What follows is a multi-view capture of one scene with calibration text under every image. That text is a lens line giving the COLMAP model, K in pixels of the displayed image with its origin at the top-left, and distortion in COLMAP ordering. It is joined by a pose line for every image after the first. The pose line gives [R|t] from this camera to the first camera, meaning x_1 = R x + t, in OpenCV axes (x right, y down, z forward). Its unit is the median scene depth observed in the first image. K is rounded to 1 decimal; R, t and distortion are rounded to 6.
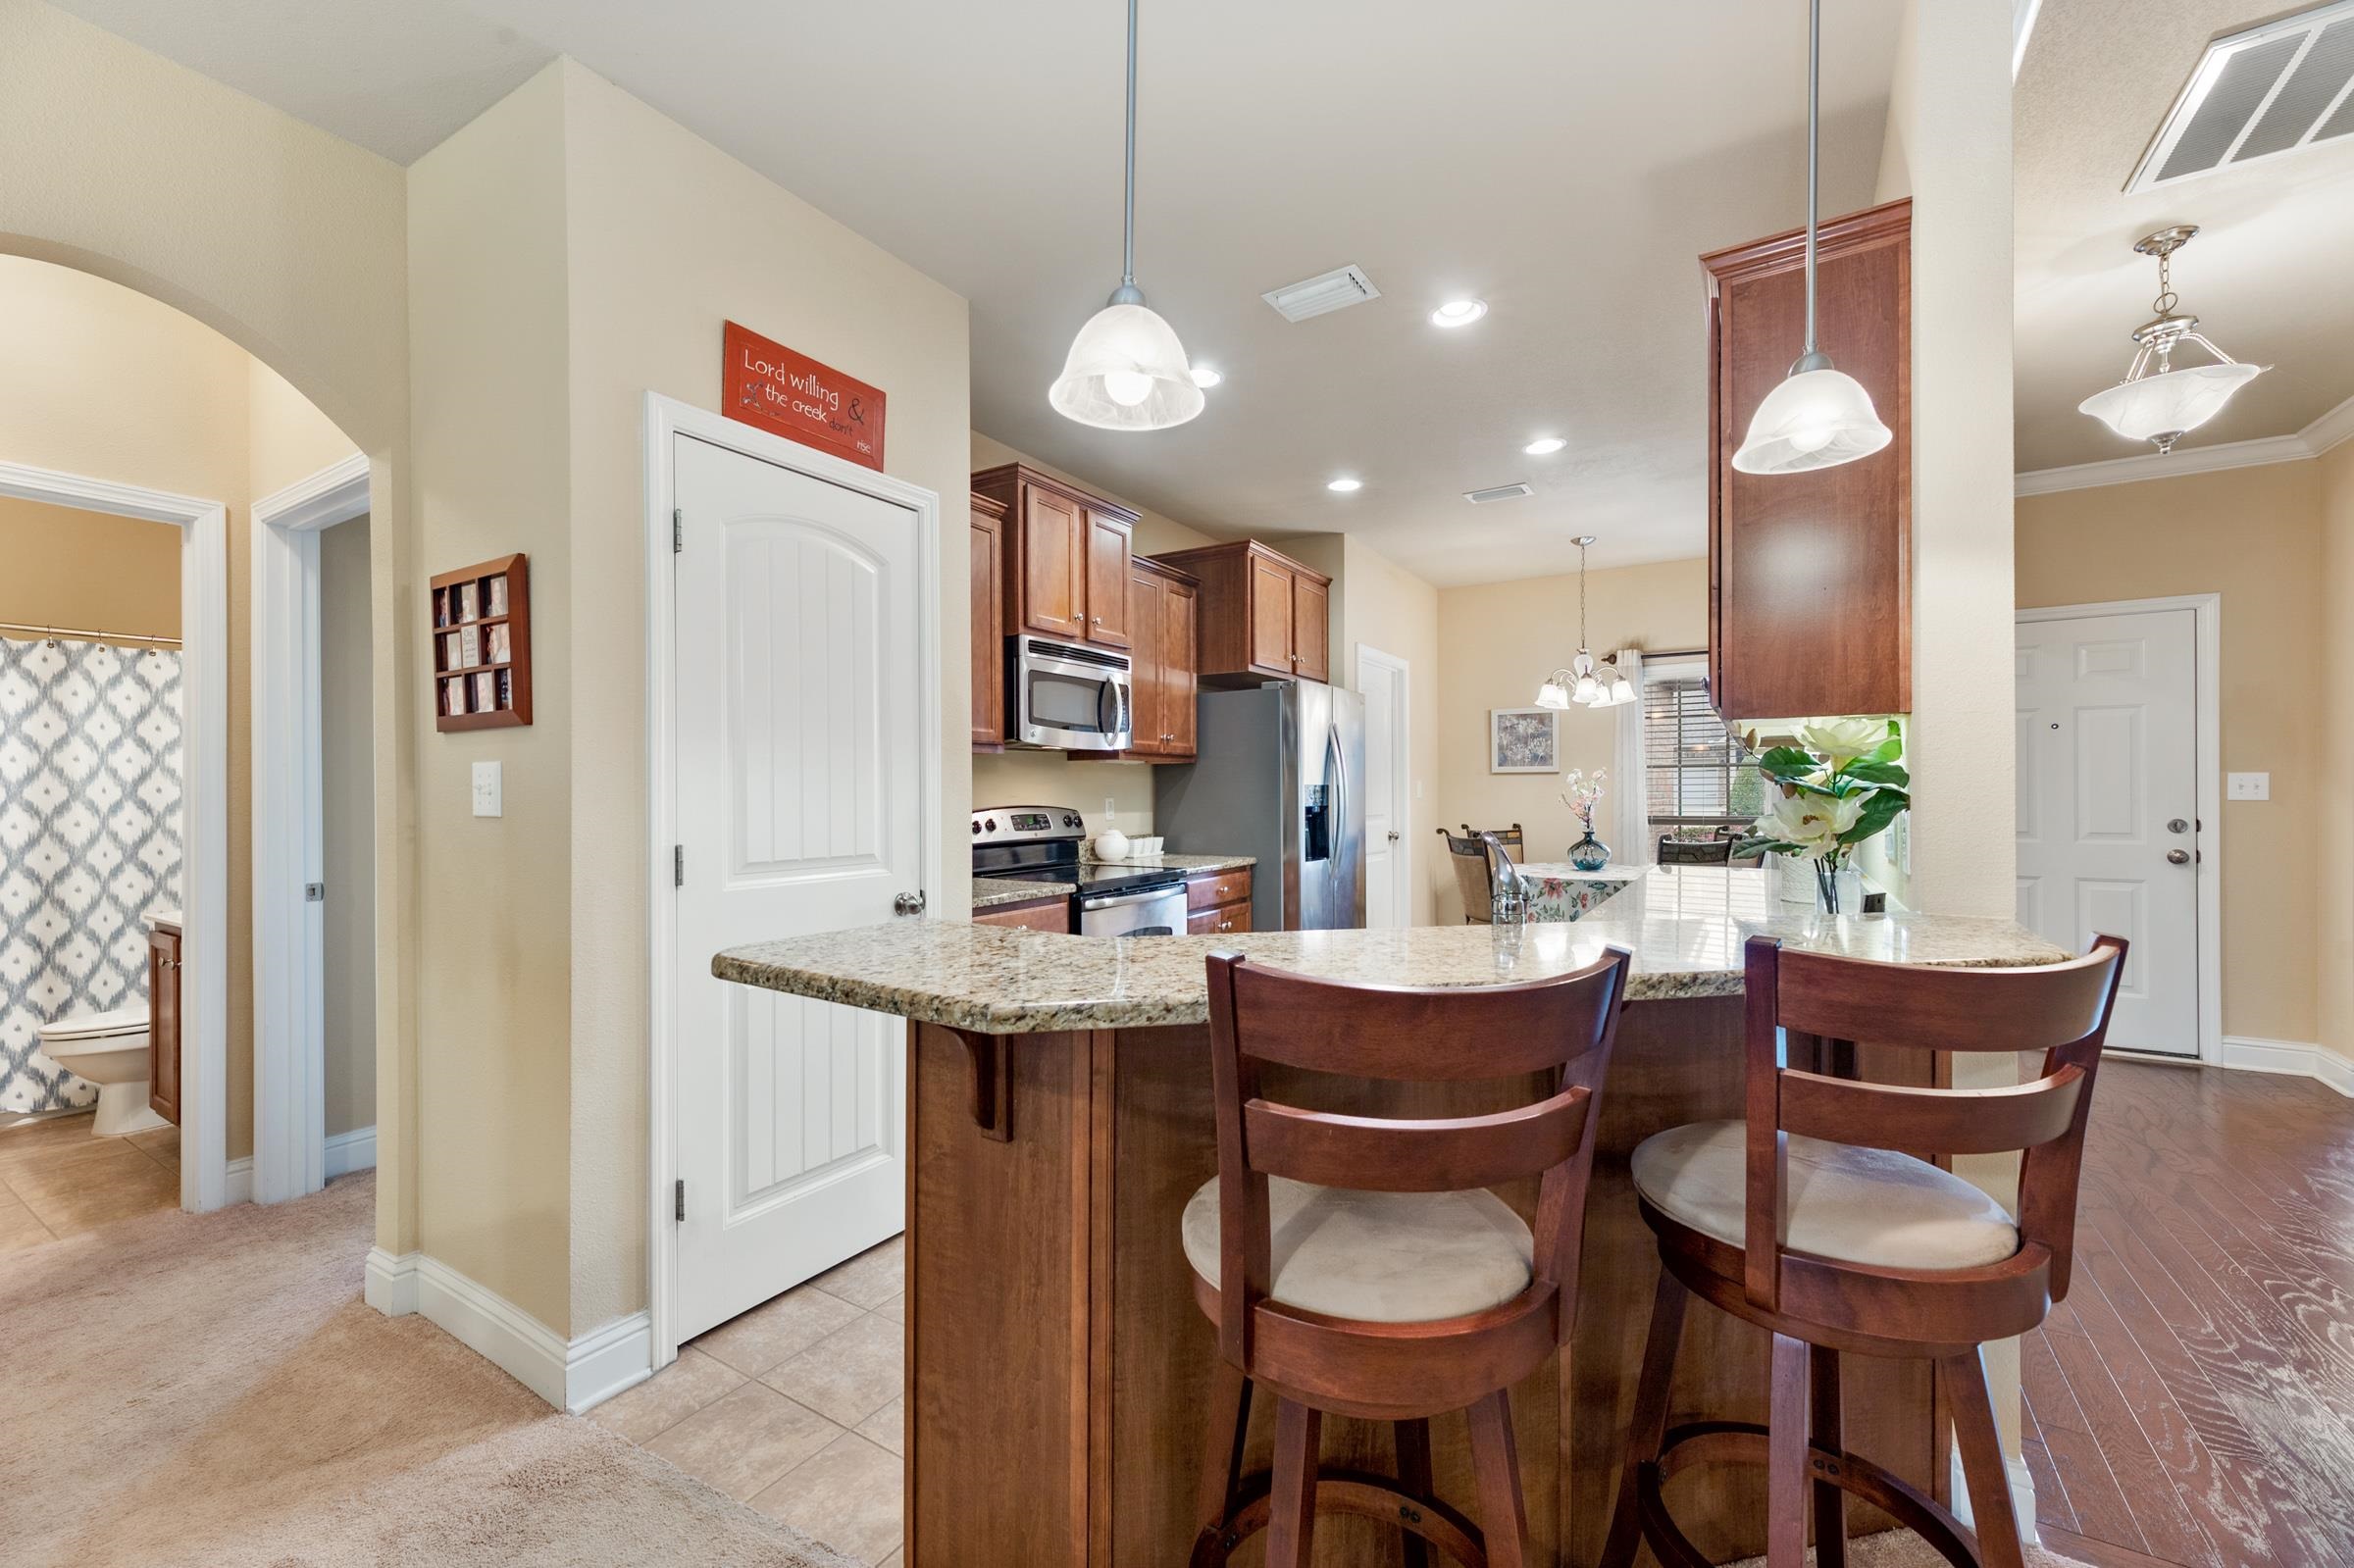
lens RADIAL K [[948.3, 0, 1178.8], [0, 948.3, 790.4], [0, 0, 1]] dist [0.006673, -0.000807]
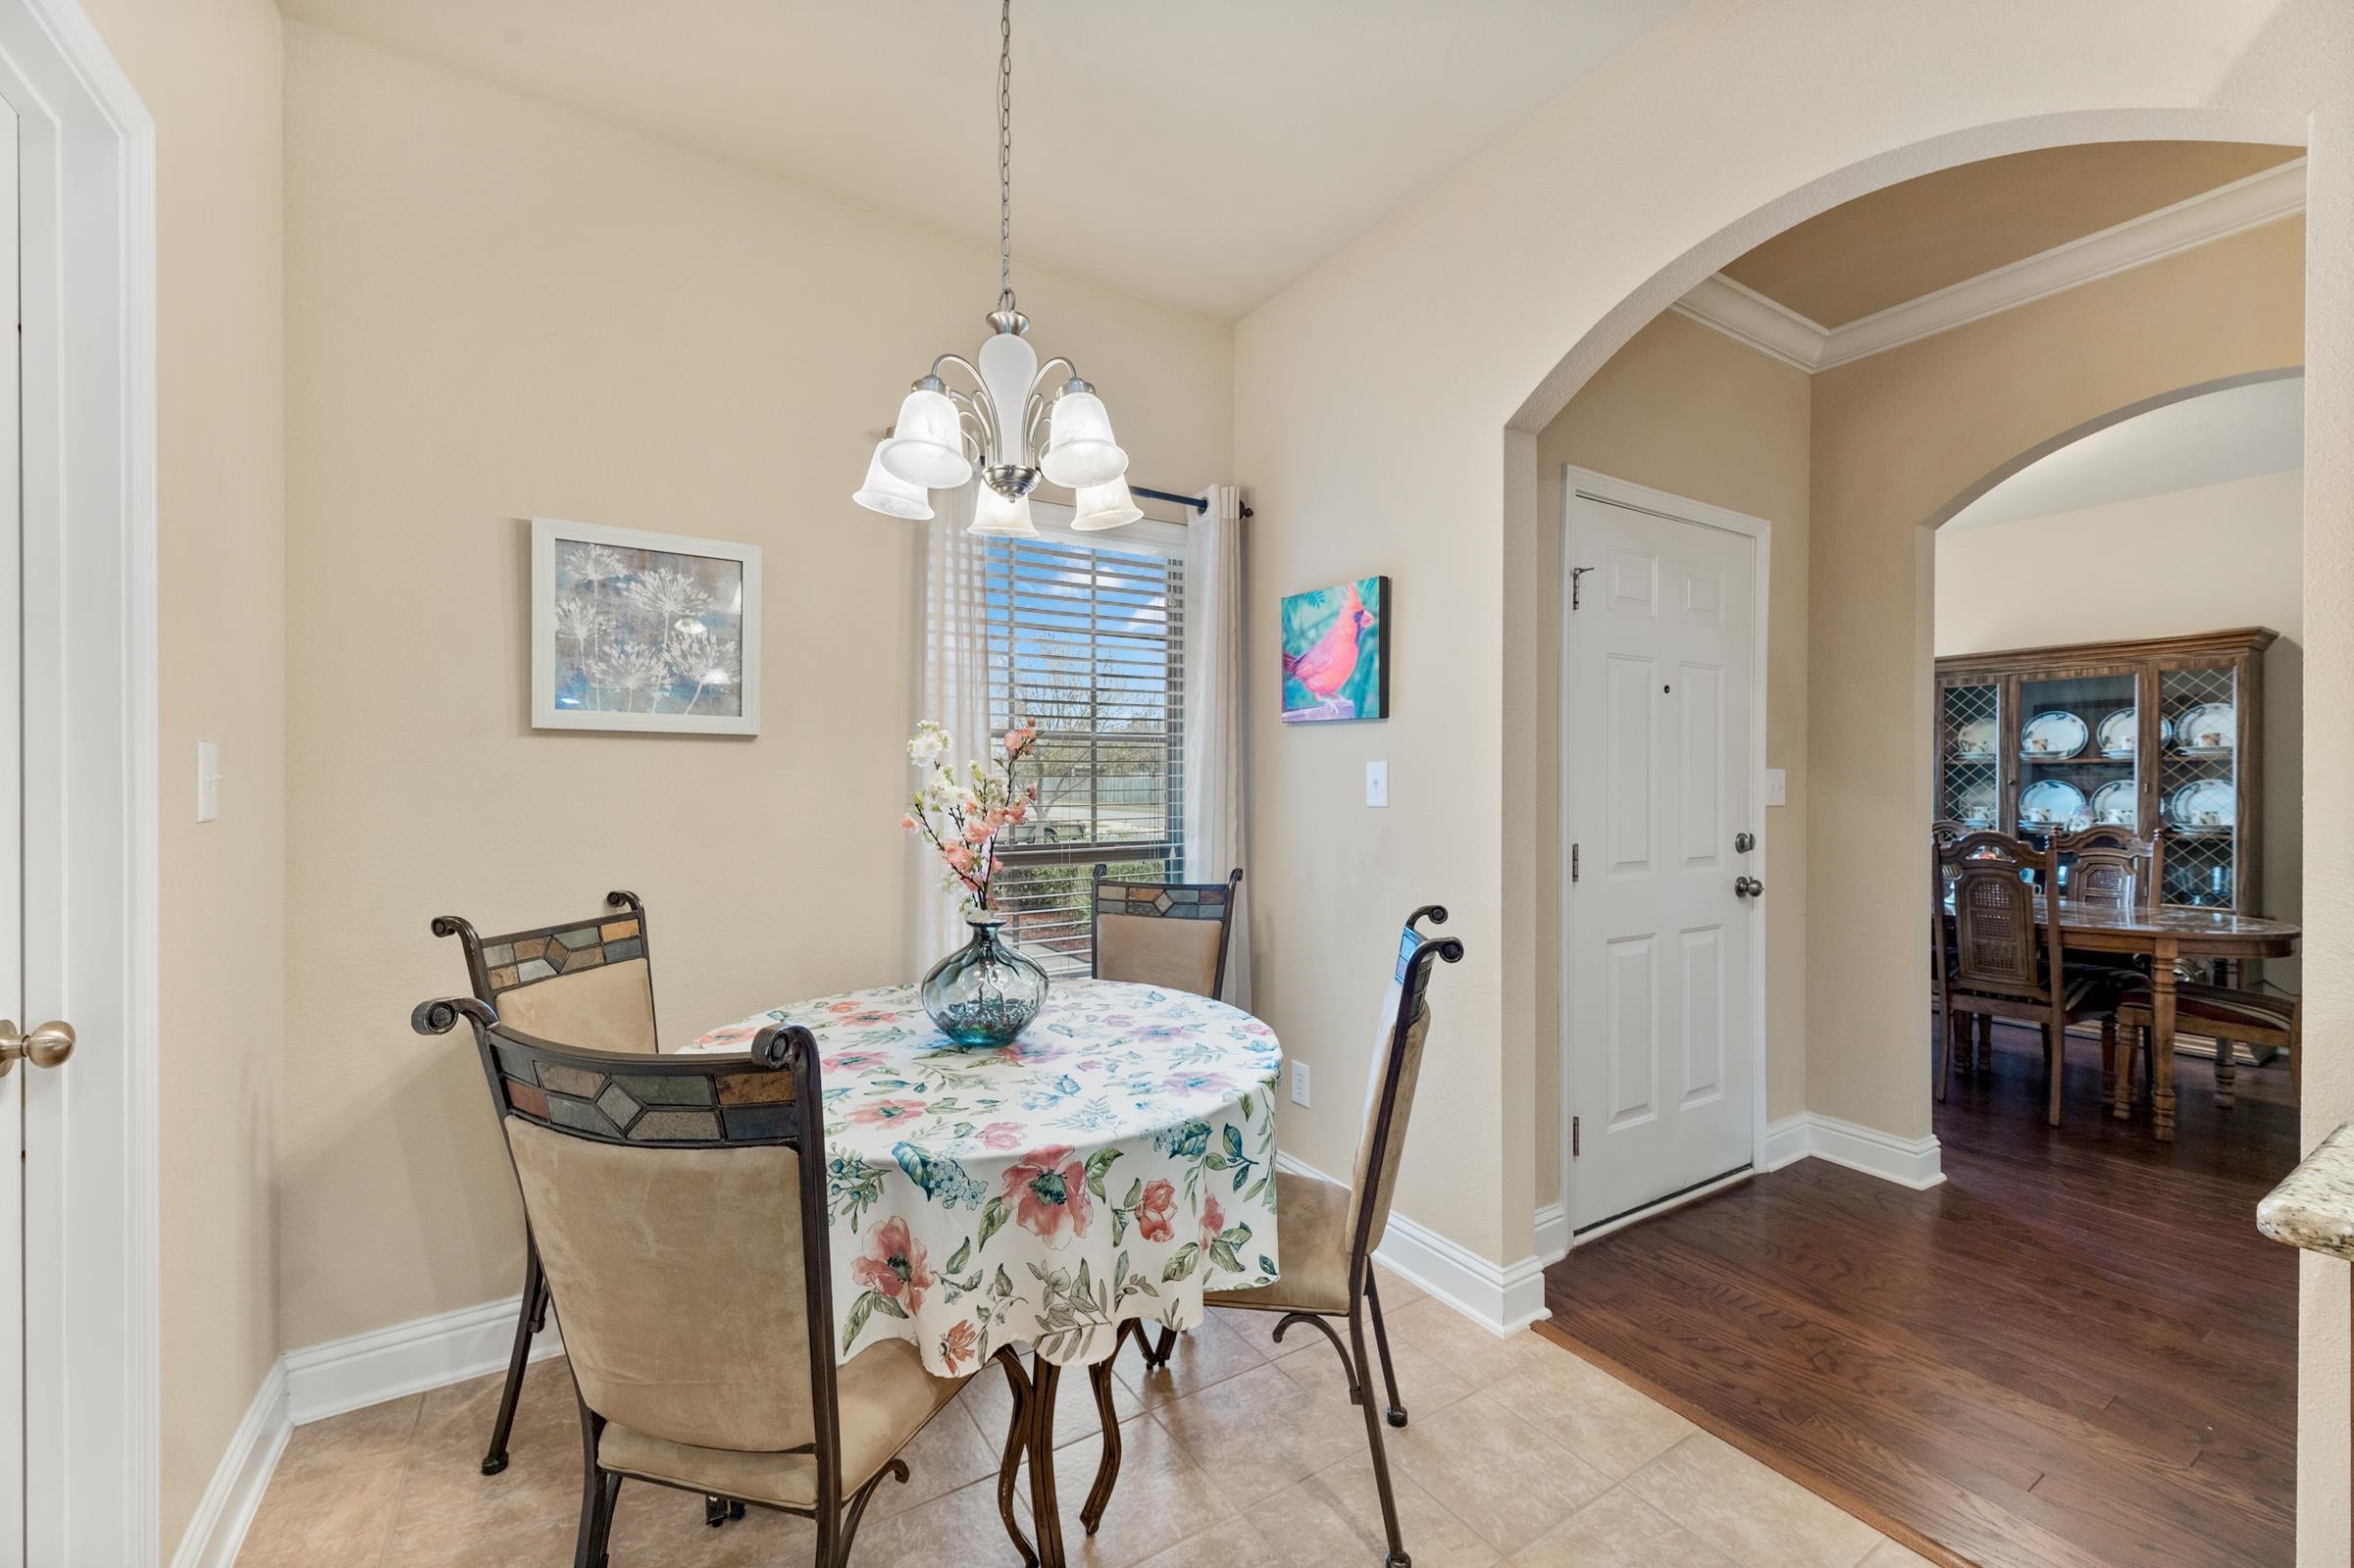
lens RADIAL K [[948.3, 0, 1180.4], [0, 948.3, 785.1], [0, 0, 1]] dist [0.006673, -0.000807]
pose [[0.440134, 0.004213, 0.897922, 0.235124], [-0.005622, 0.999982, -0.001936, -0.001564], [-0.897914, -0.004196, 0.440150, 1.064807]]
